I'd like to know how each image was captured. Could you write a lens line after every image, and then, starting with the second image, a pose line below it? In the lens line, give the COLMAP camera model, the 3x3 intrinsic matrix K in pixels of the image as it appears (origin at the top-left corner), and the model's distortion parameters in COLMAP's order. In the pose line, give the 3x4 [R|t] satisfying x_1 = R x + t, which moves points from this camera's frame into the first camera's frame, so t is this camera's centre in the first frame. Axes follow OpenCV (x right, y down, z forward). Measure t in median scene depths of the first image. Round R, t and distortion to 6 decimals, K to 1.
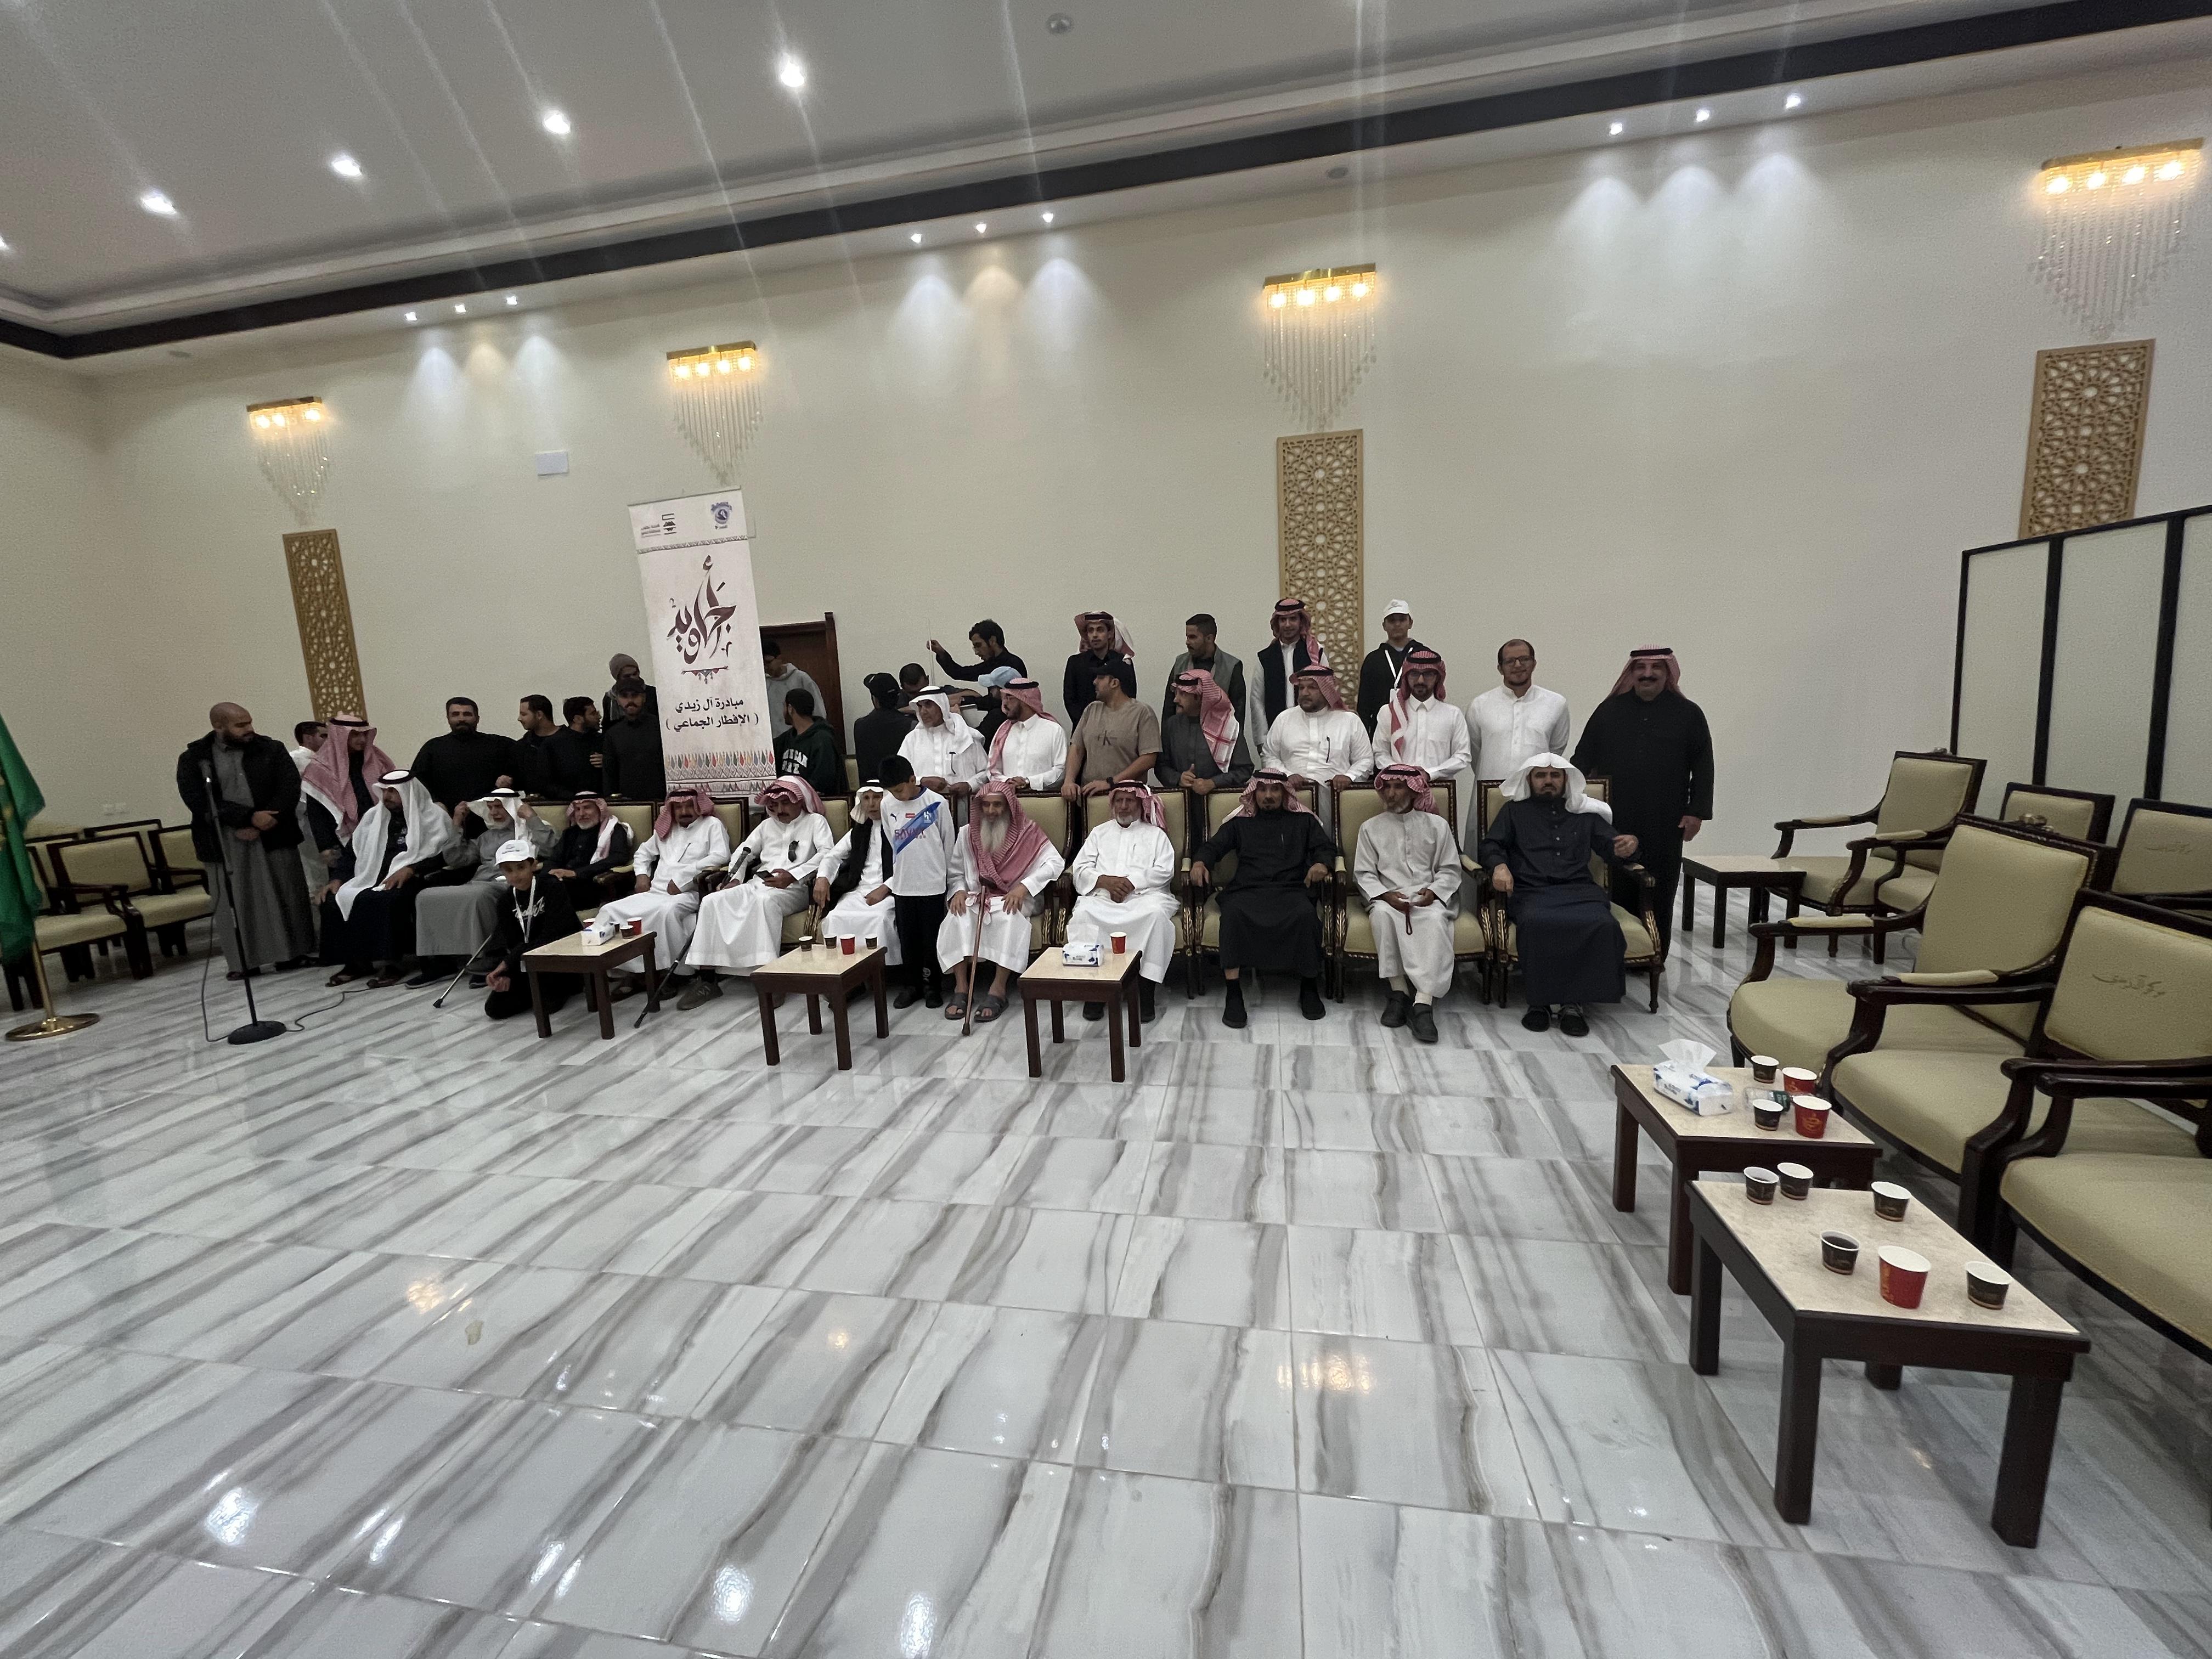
lens RADIAL K [[866.7, 0, 1108.6], [0, 866.7, 820.3], [0, 0, 1]] dist [-0.003154, 0.000411]
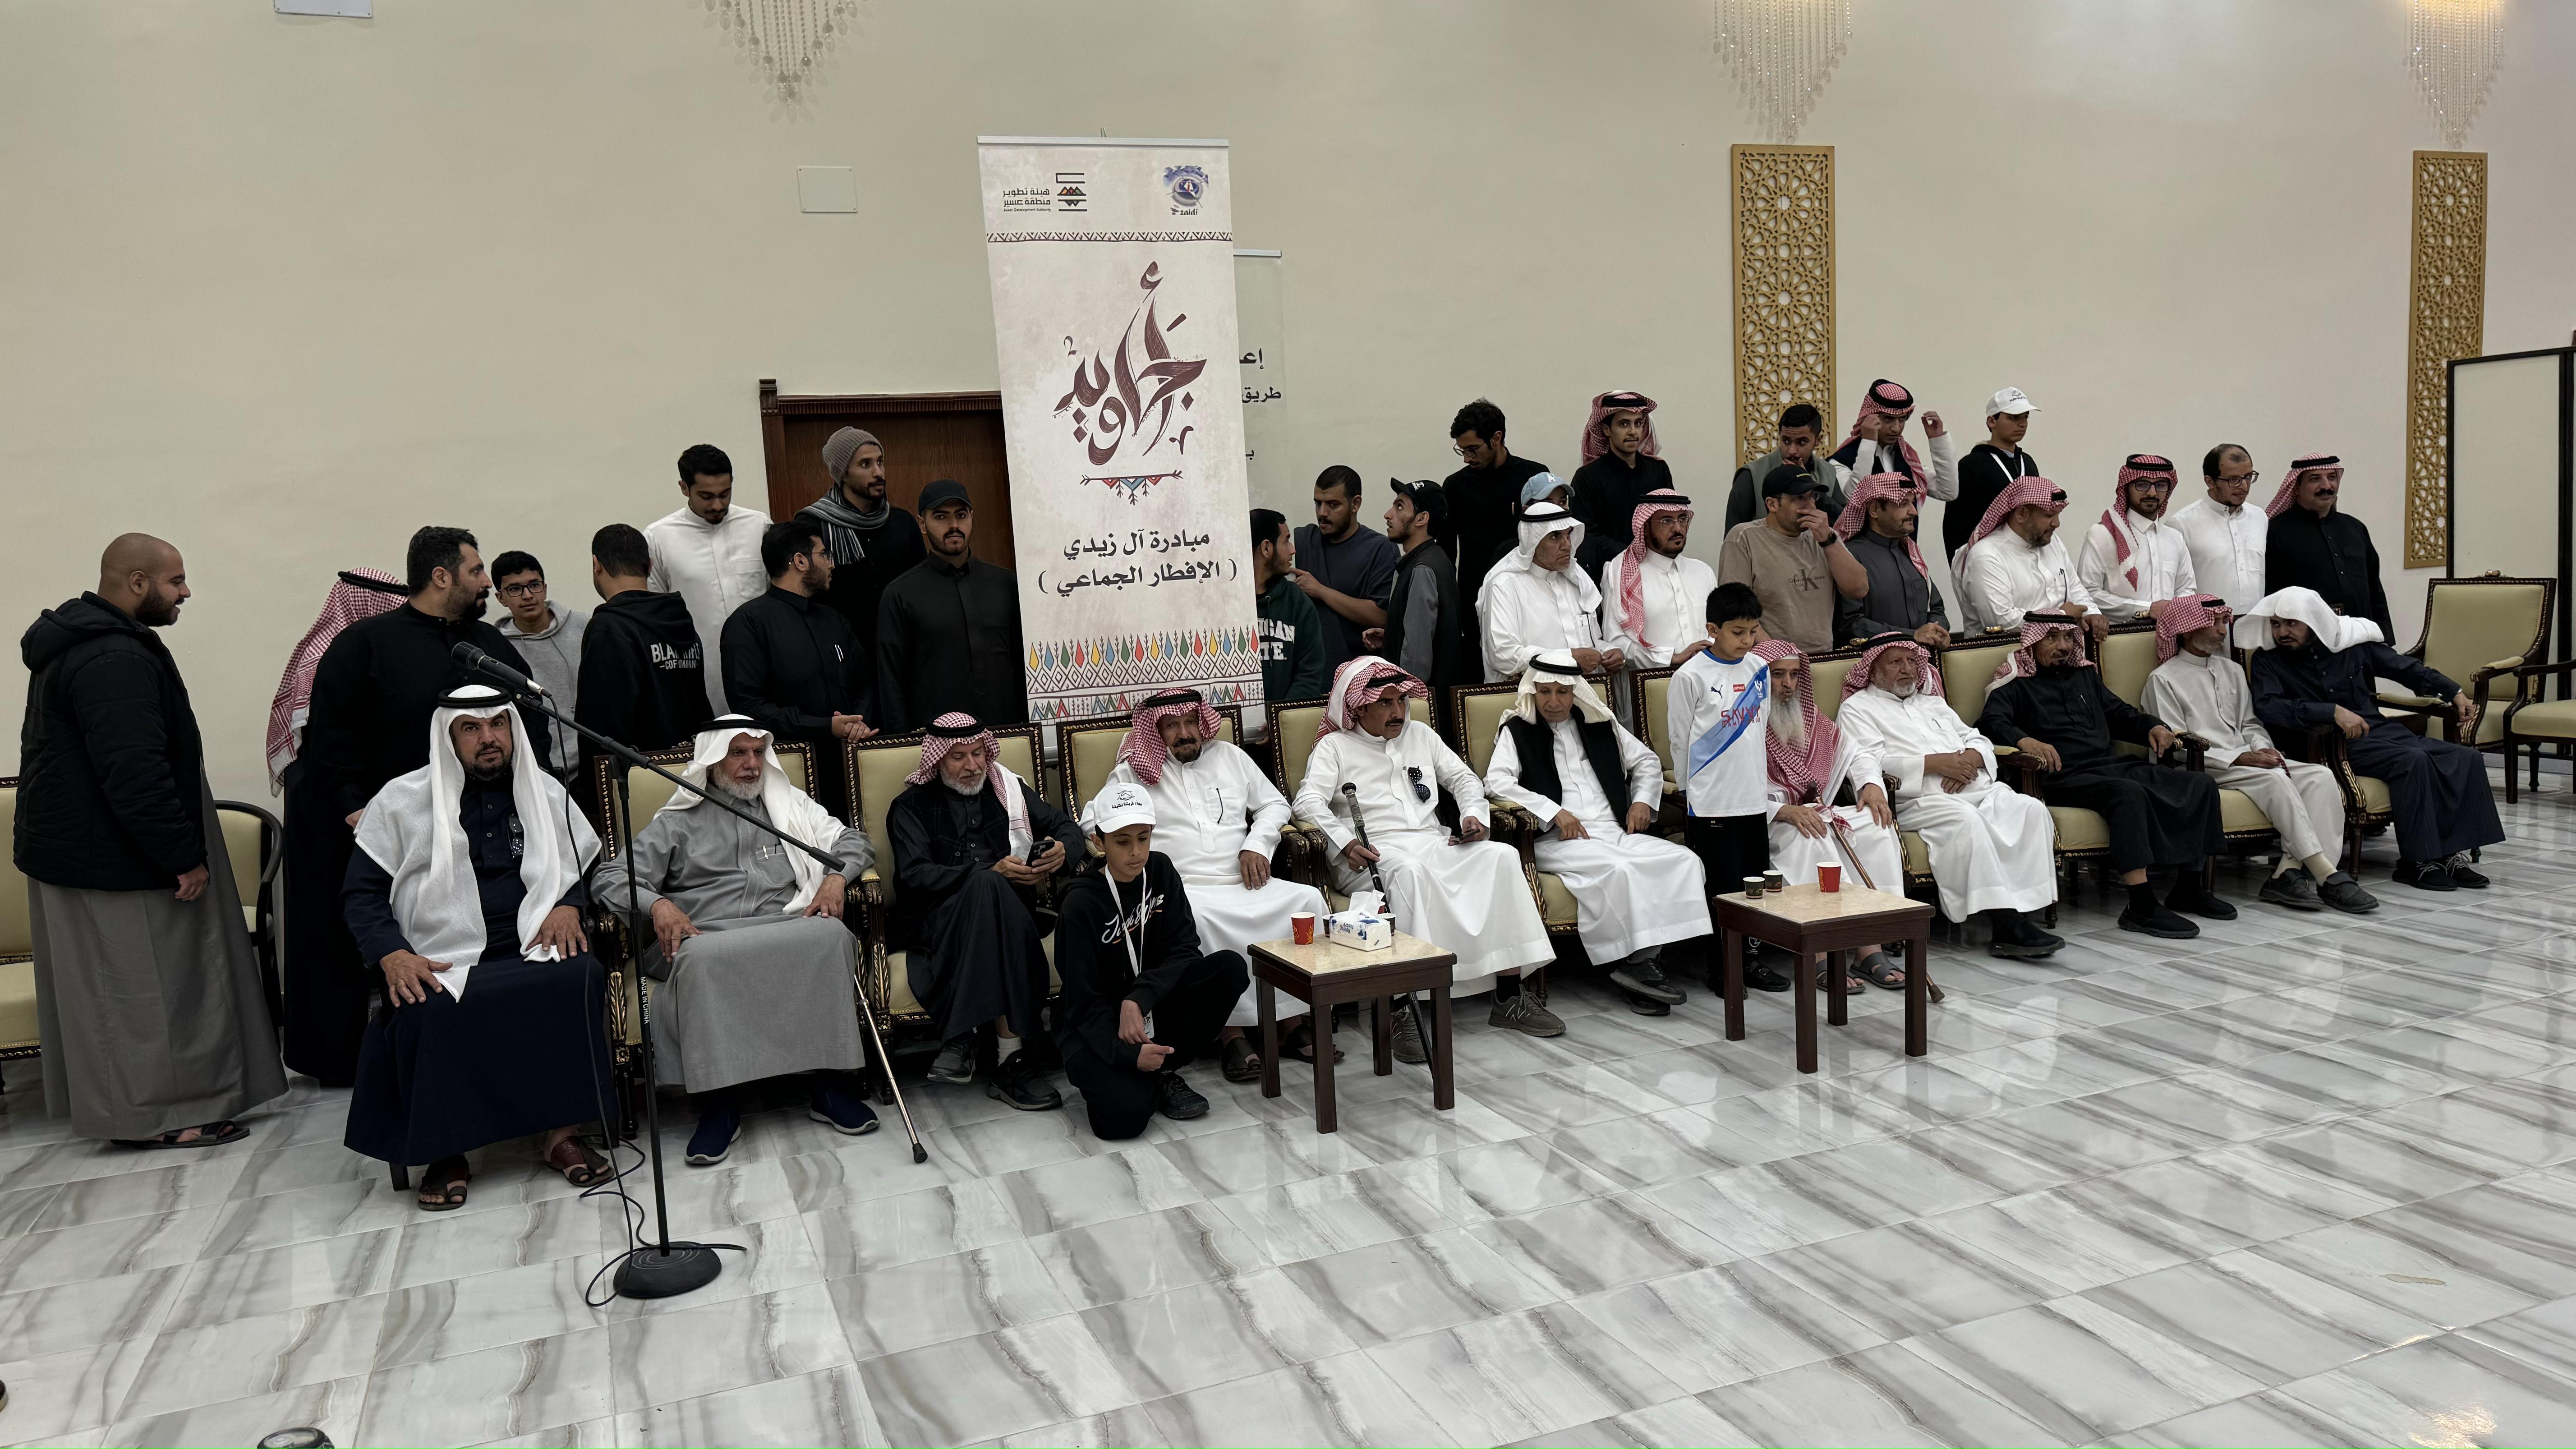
lens RADIAL K [[1758.9, 0, 1219.0], [0, 1758.9, 783.4], [0, 0, 1]] dist [0.094003, -0.012571]
pose [[0.840722, -0.076328, 0.536059, -1.085952], [0.087809, 0.996129, 0.004122, 0.015313], [-0.534299, 0.043606, 0.844170, 0.069256]]
